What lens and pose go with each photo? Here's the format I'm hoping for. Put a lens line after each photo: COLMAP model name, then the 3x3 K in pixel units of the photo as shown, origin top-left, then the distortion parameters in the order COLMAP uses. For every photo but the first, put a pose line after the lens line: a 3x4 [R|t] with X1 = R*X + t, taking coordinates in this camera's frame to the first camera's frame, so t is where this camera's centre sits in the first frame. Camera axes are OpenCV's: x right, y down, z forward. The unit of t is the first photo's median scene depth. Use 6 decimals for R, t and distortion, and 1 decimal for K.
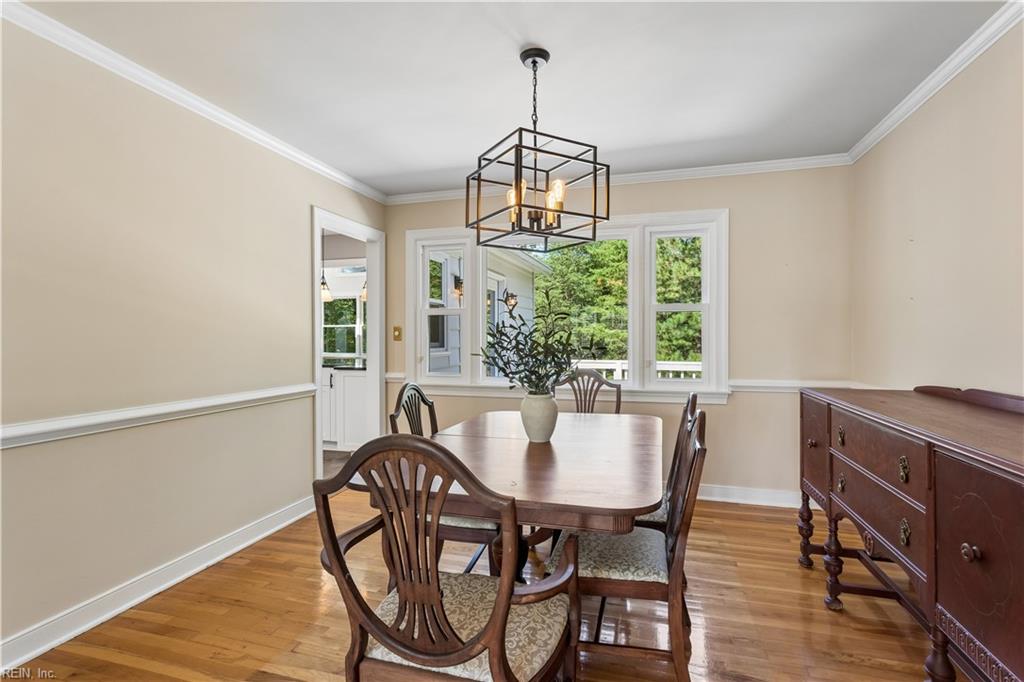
lens RADIAL K [[495.2, 0, 509.1], [0, 495.2, 338.5], [0, 0, 1]] dist [-0.003770, 0.000663]
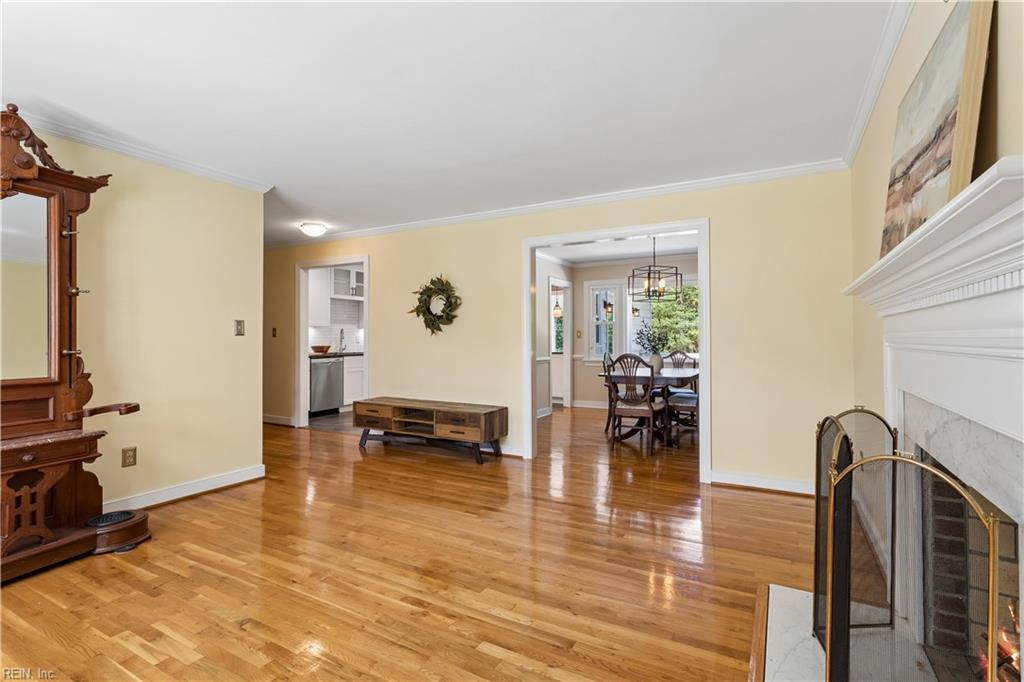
lens RADIAL K [[495.2, 0, 513.5], [0, 495.2, 337.7], [0, 0, 1]] dist [-0.003770, 0.000663]
pose [[0.976770, -0.000942, -0.214286, -0.119148], [-0.001025, 0.999958, -0.009068, 0.038969], [0.214286, 0.009077, 0.976729, -1.780211]]
